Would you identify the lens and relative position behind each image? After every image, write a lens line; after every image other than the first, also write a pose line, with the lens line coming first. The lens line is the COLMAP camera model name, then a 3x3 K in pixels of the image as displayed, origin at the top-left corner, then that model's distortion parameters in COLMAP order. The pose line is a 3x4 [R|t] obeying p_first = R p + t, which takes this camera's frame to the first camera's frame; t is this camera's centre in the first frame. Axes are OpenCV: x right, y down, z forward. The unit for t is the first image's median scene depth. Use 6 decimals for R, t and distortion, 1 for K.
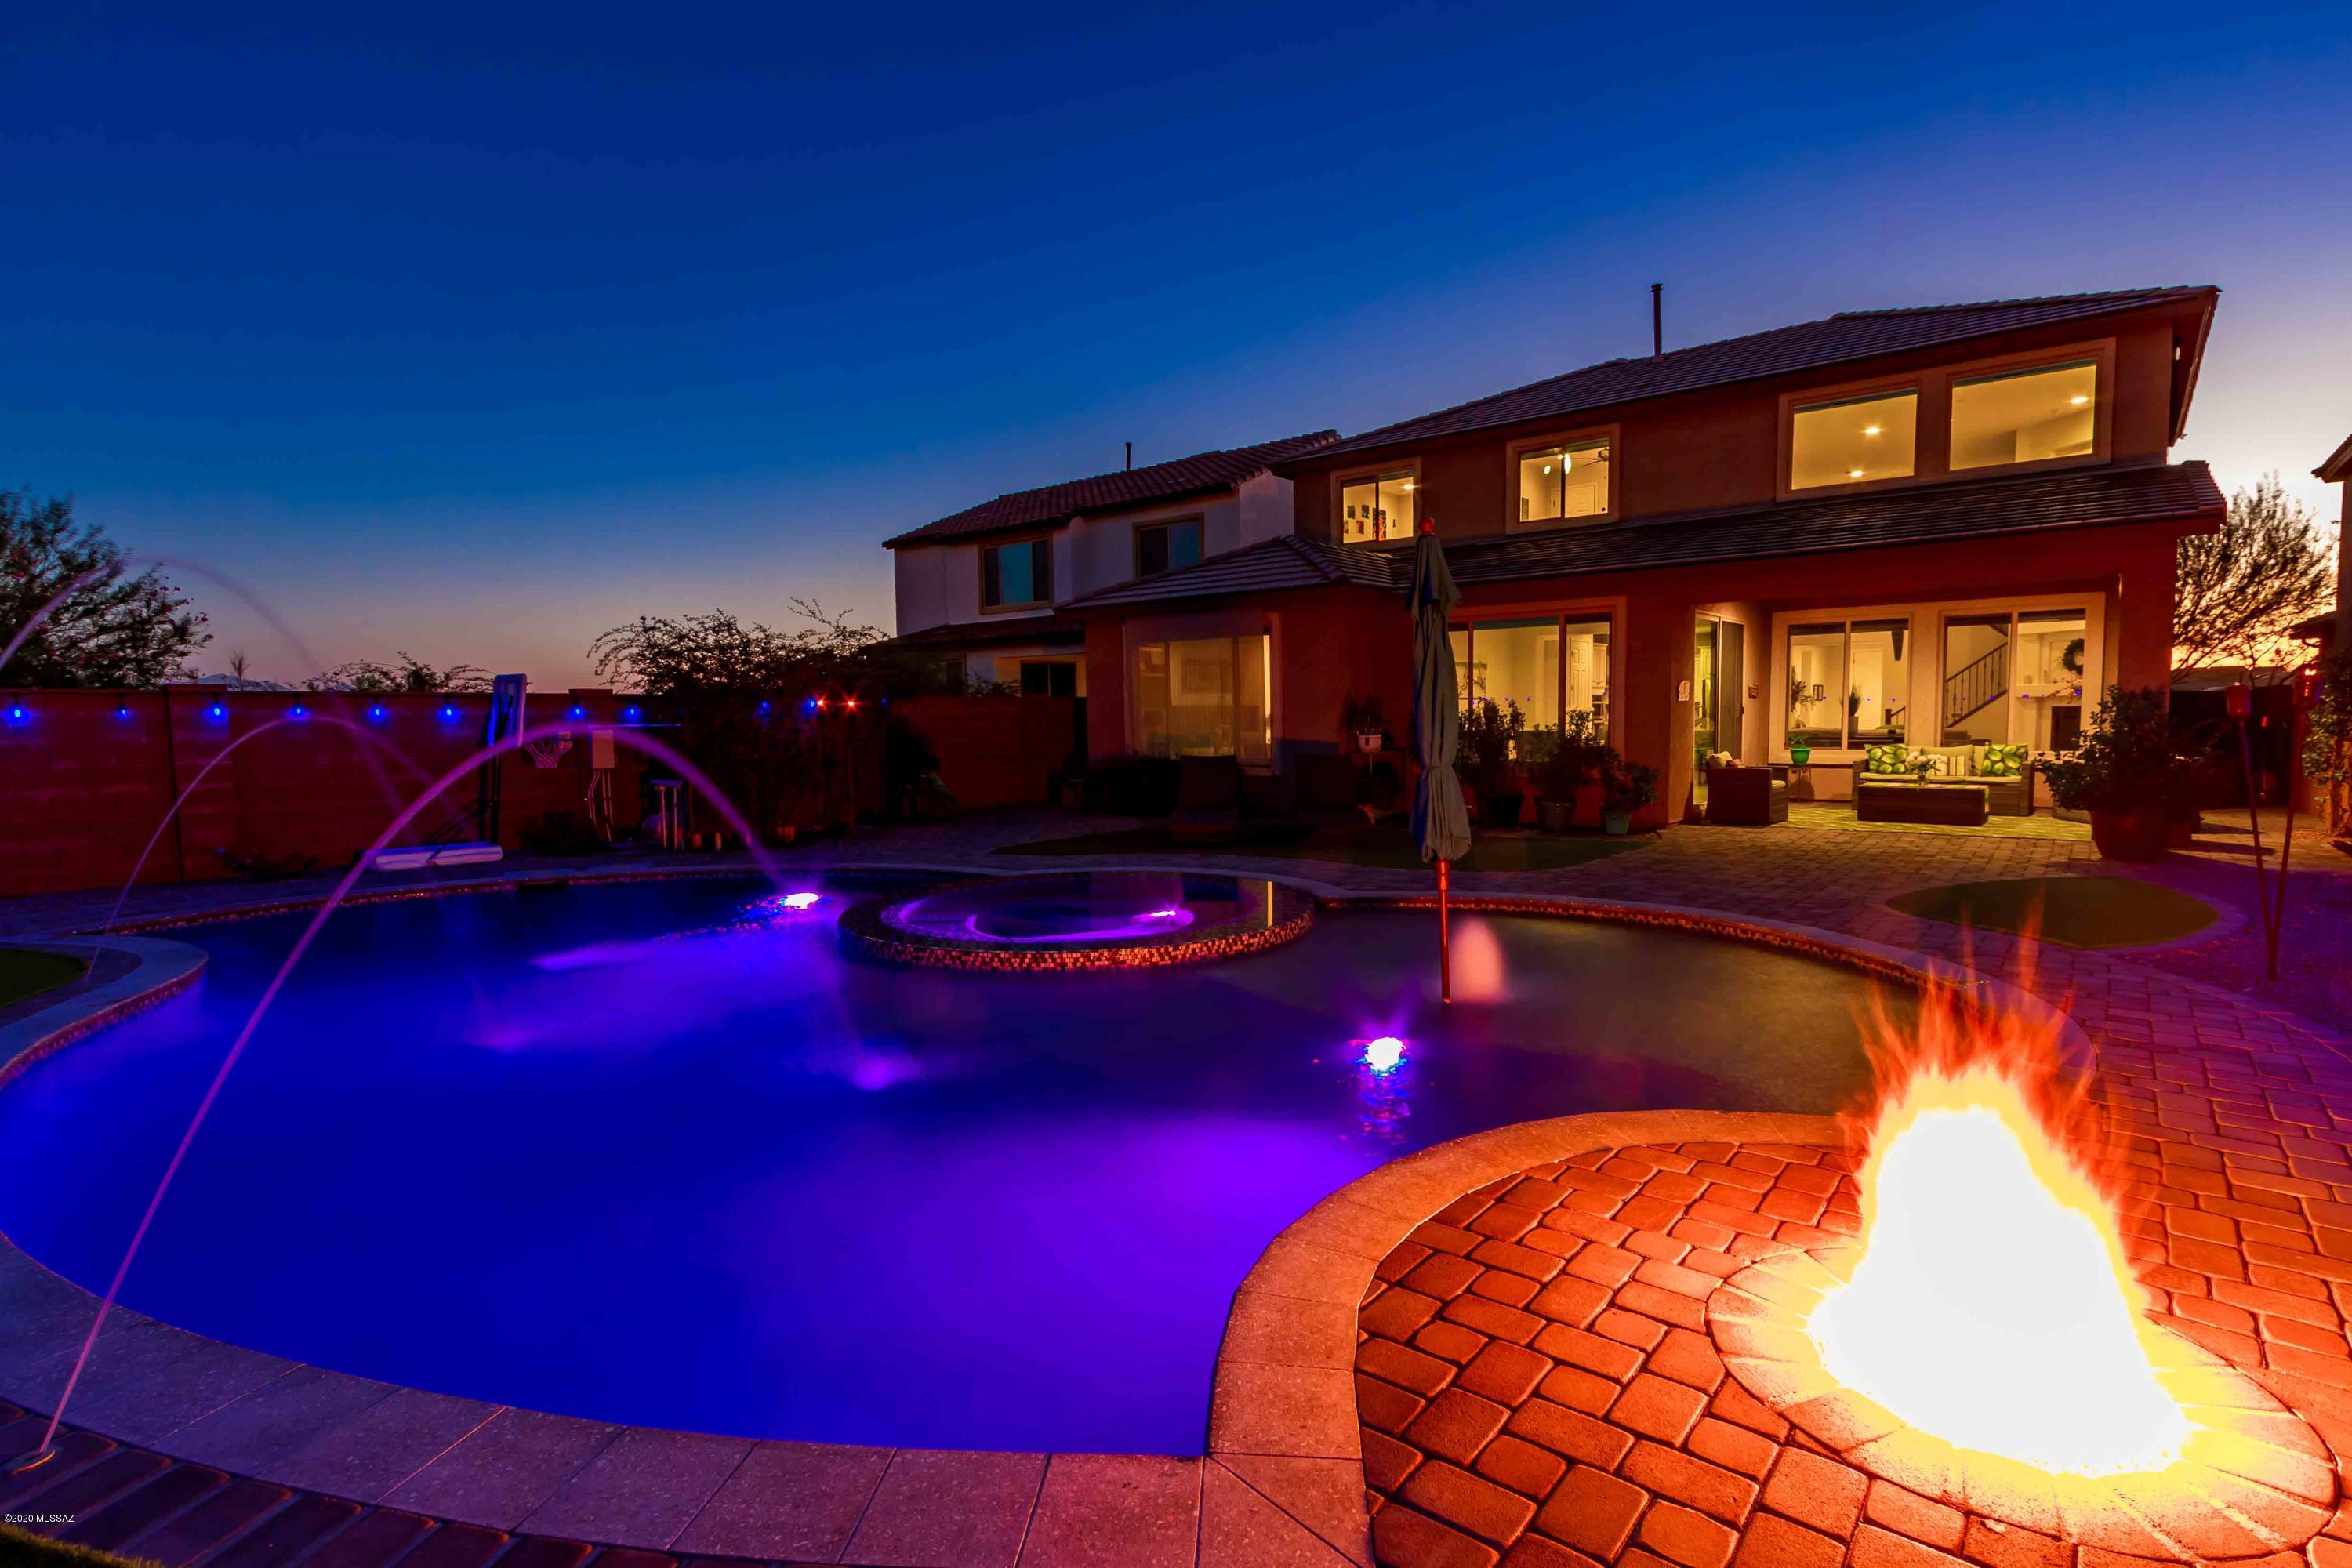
lens RADIAL K [[1173.2, 0, 1232.2], [0, 1173.2, 789.0], [0, 0, 1]] dist [0.000190, -0.000109]
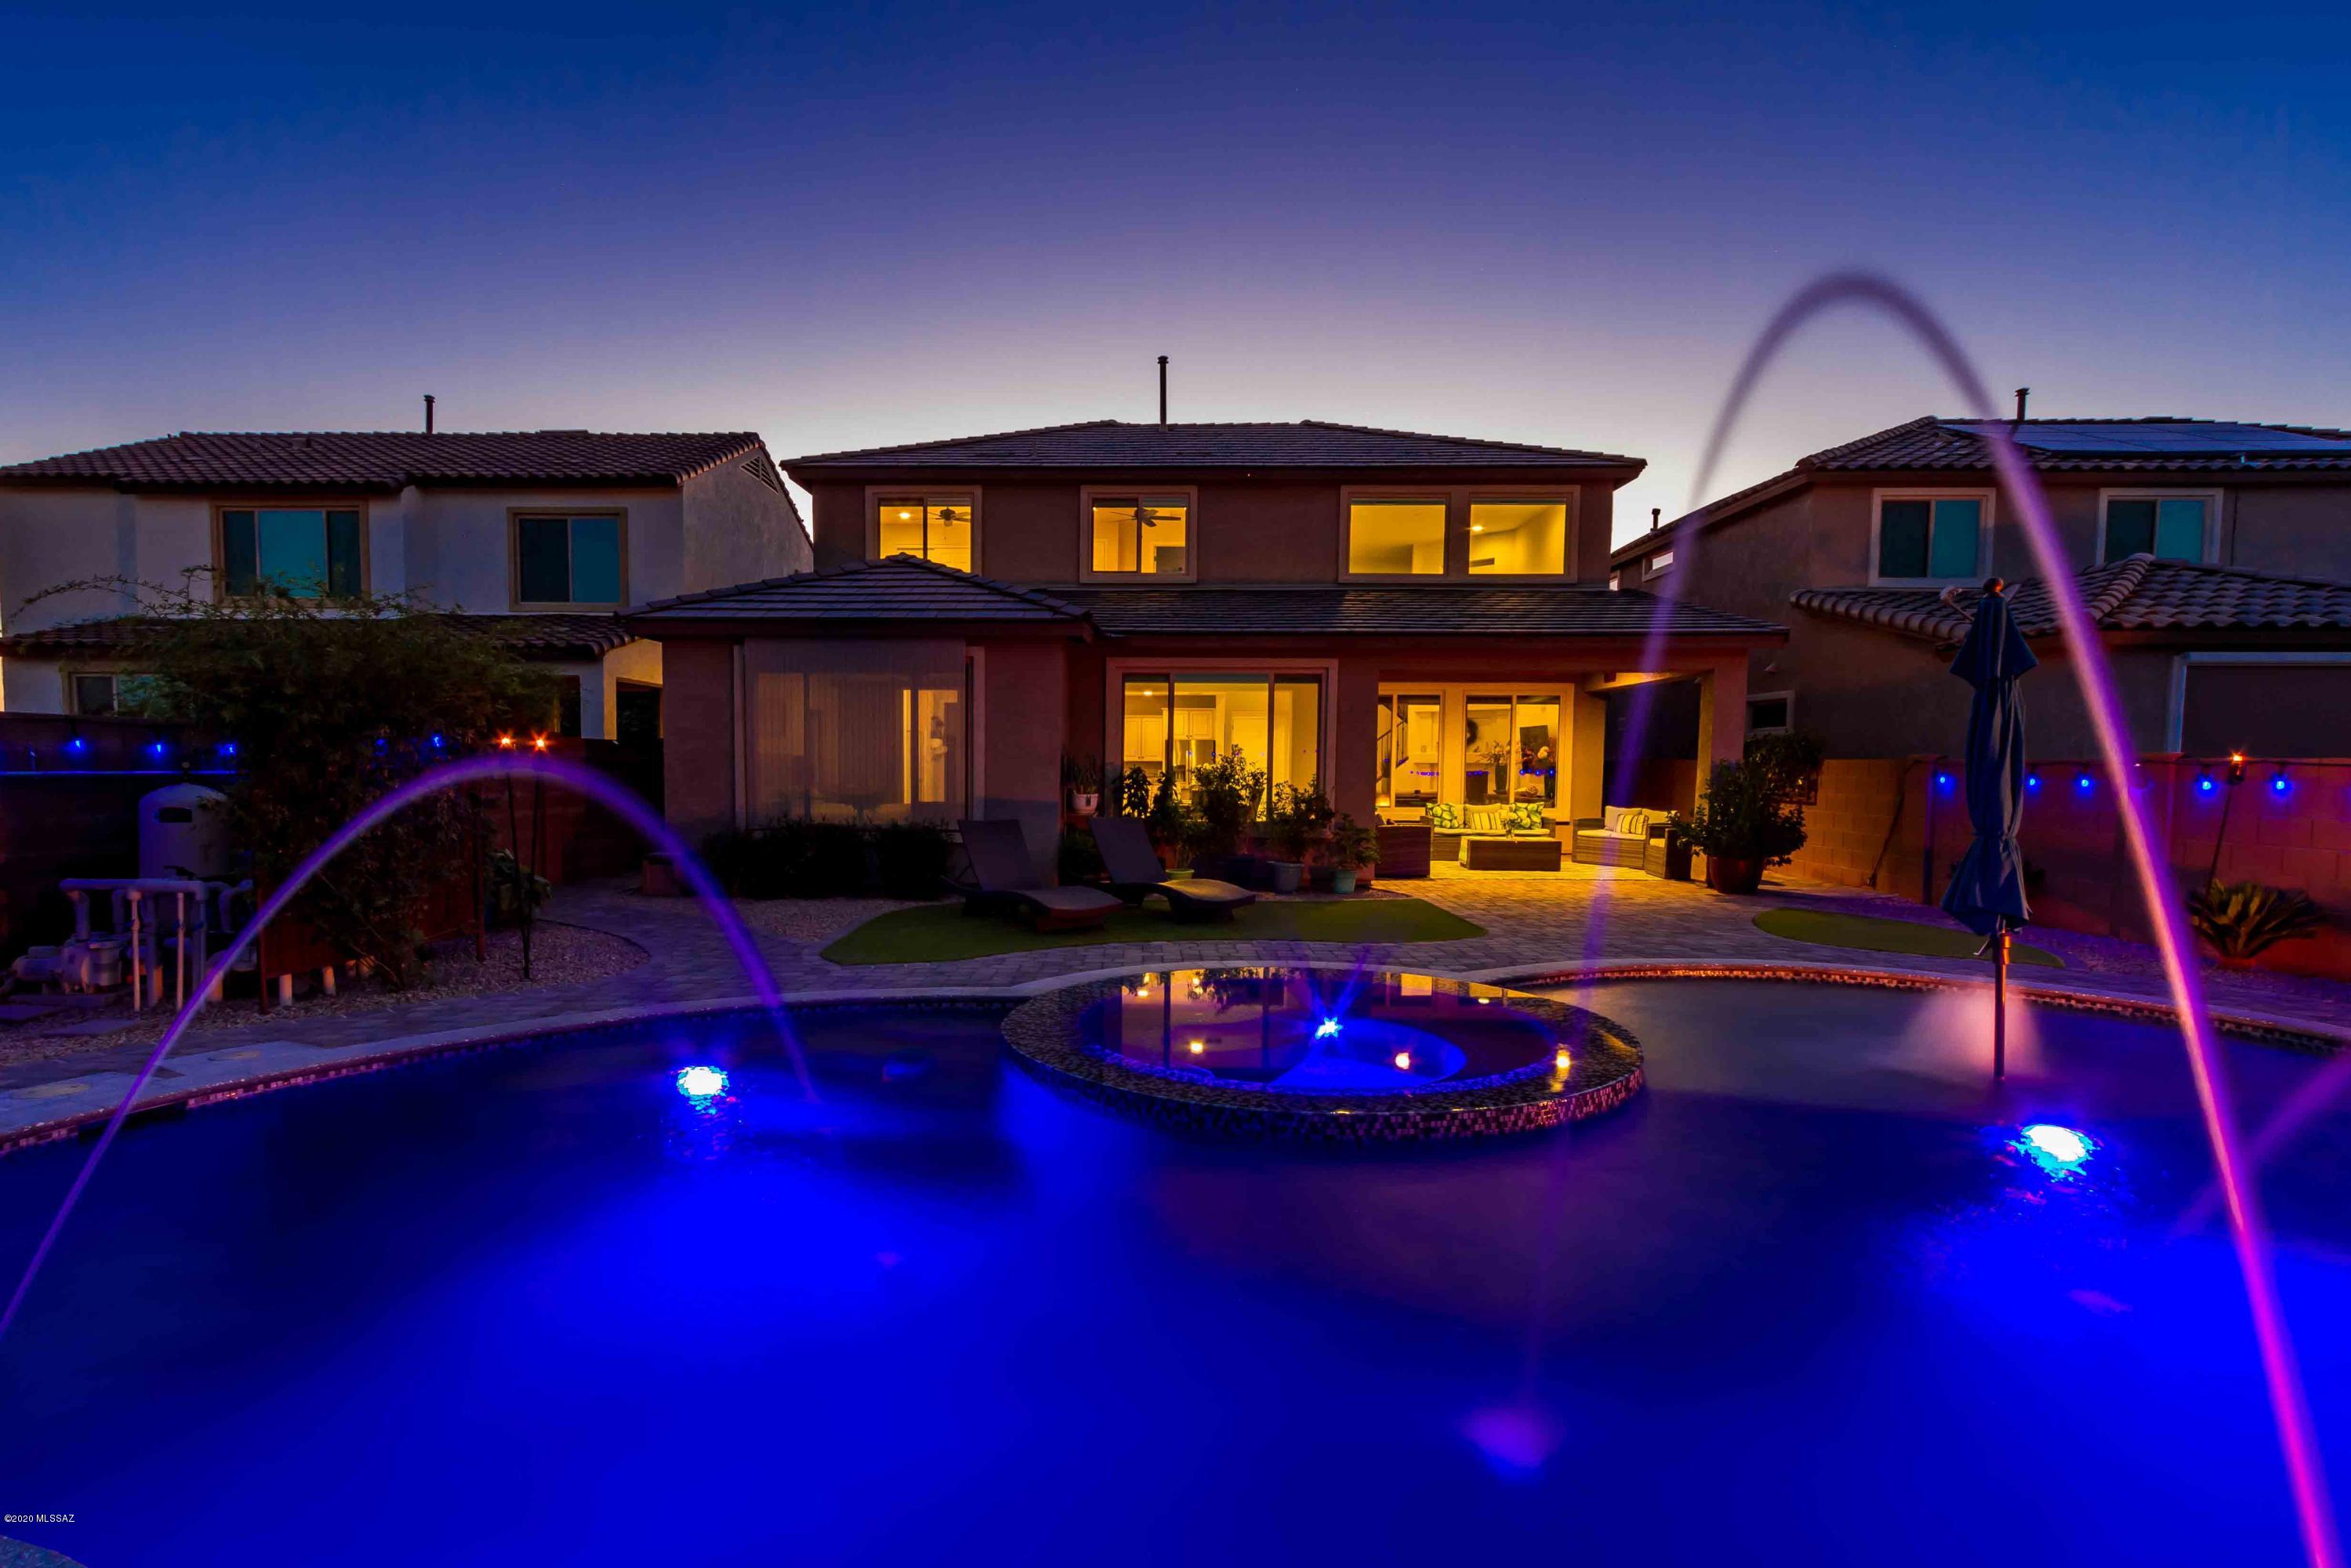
lens RADIAL K [[1172.8, 0, 1231.7], [0, 1172.8, 789.0], [0, 0, 1]] dist [0.000190, -0.000109]
pose [[0.759185, 0.000745, 0.650875, -0.323115], [0.033598, 0.998621, -0.040332, -0.012014], [-0.650007, 0.052488, 0.758113, 0.248109]]
